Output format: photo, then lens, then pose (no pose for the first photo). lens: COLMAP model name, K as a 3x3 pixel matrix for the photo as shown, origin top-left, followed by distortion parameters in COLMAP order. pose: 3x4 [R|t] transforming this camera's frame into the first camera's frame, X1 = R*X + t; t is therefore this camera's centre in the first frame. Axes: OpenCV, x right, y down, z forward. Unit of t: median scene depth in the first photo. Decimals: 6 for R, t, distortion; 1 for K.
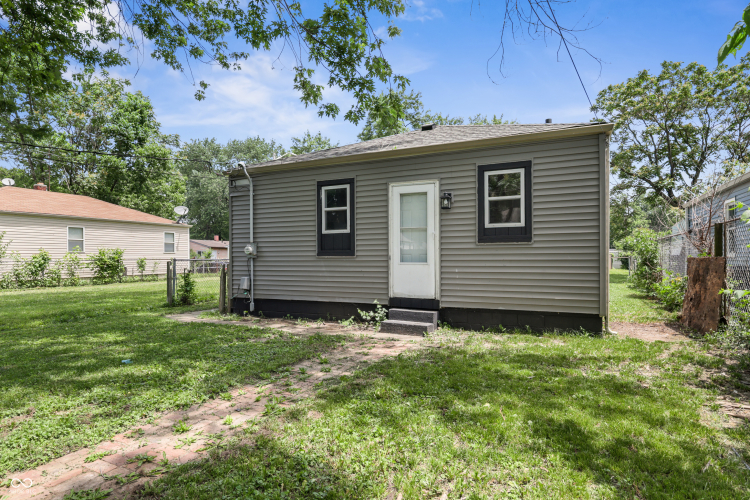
lens RADIAL K [[418.2, 0, 370.3], [0, 418.2, 256.1], [0, 0, 1]] dist [0.004980, 0.004539]
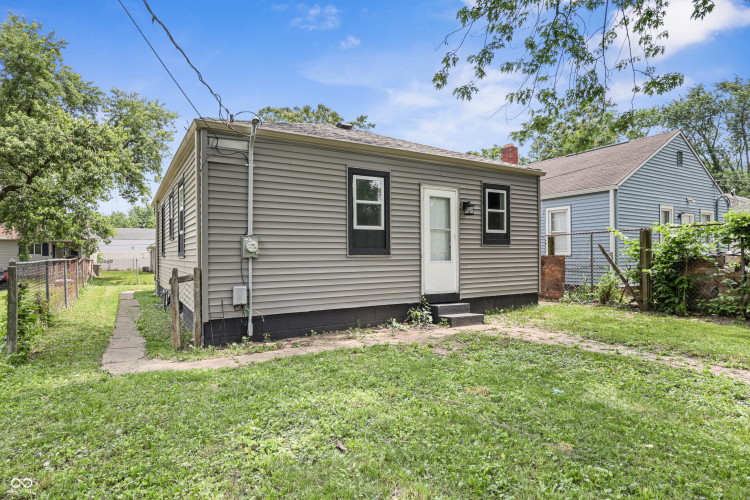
lens RADIAL K [[418.2, 0, 373.1], [0, 418.2, 245.4], [0, 0, 1]] dist [0.004980, 0.004539]
pose [[0.547048, 0.018591, 0.836895, -0.881264], [0.000783, 0.999742, -0.022721, -0.000292], [-0.837101, 0.013085, 0.546892, 0.536038]]
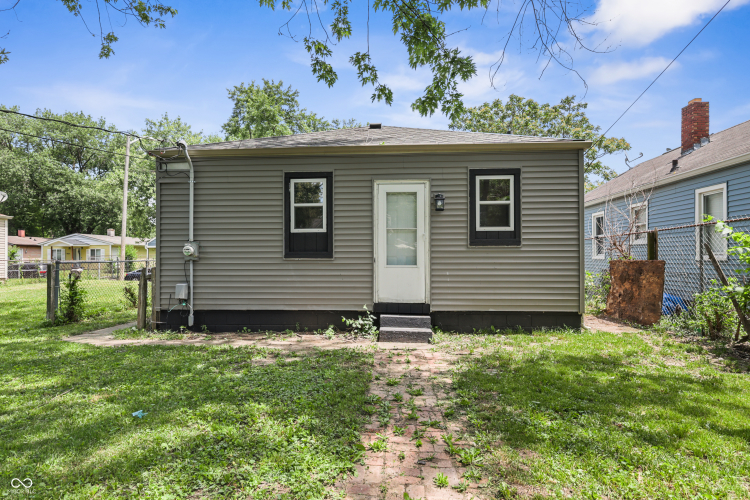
lens RADIAL K [[418.2, 0, 374.4], [0, 418.2, 249.7], [0, 0, 1]] dist [0.004980, 0.004539]
pose [[0.931322, 0.009211, 0.364081, -0.292514], [-0.003230, 0.999850, -0.017034, -0.003899], [-0.364183, 0.014688, 0.931211, 0.133125]]
